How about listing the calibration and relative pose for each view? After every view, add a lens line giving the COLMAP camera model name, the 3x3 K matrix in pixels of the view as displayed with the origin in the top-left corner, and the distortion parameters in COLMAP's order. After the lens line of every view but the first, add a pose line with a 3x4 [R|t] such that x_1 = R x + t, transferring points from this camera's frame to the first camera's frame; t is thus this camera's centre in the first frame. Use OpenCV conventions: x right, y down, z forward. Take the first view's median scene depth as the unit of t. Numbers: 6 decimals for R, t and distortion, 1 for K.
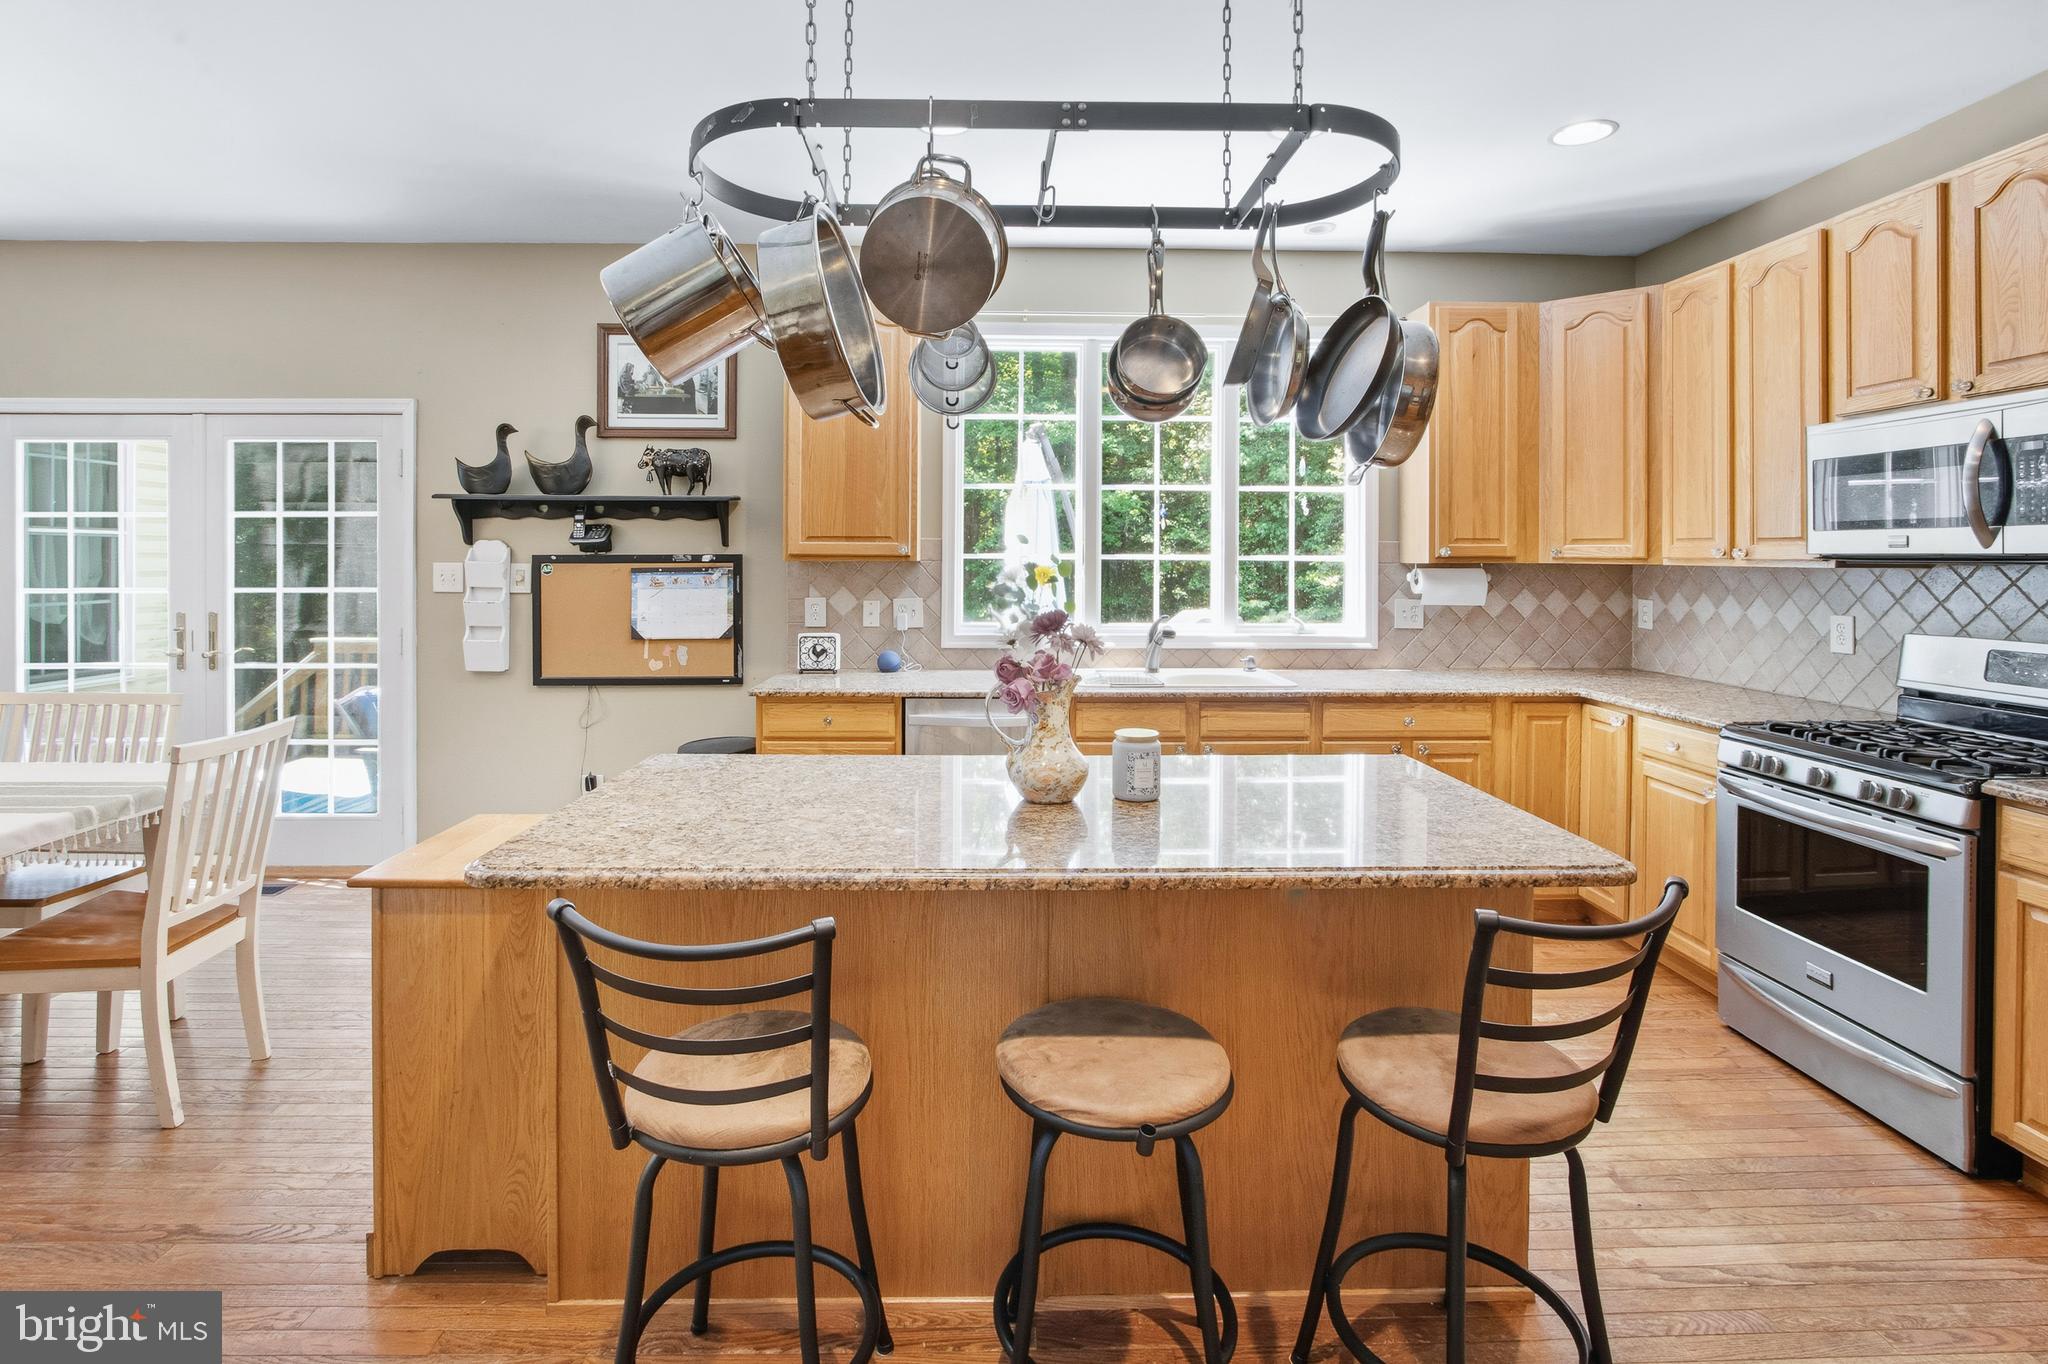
lens RADIAL K [[1028.8, 0, 984.2], [0, 1028.8, 551.2], [0, 0, 1]] dist [0.000085, 0.000680]
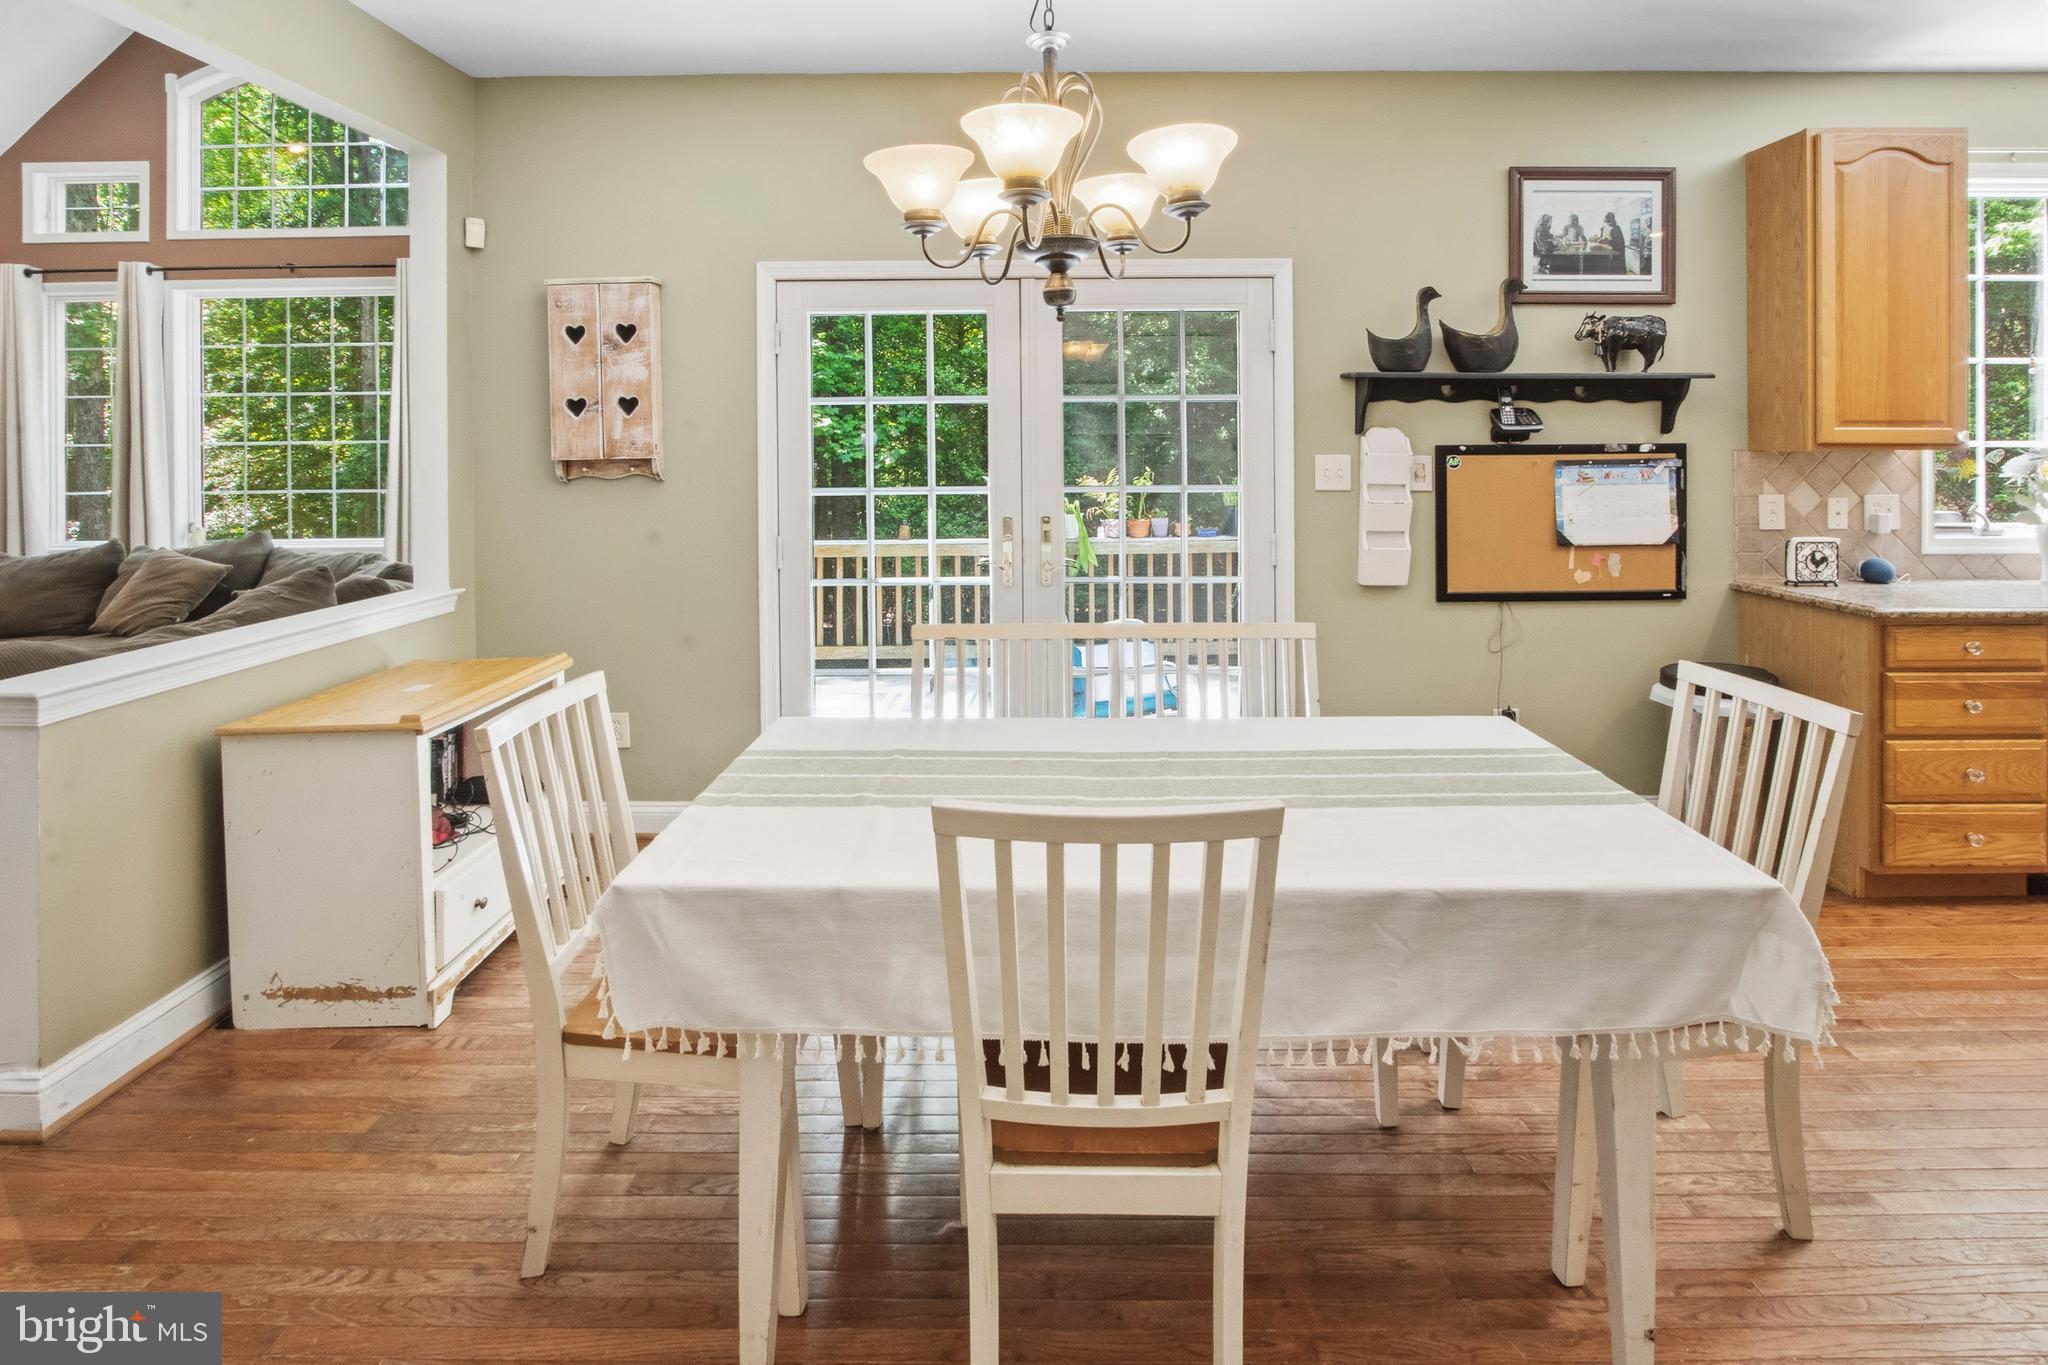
lens RADIAL K [[1008.8, 0, 1026.9], [0, 1008.8, 448.0], [0, 0, 1]] dist [-0.009052, -0.000742]
pose [[0.999864, -0.005821, -0.015433, -0.760447], [0.005943, 0.999952, 0.007839, -0.002333], [0.015387, -0.007930, 0.999850, 0.179159]]
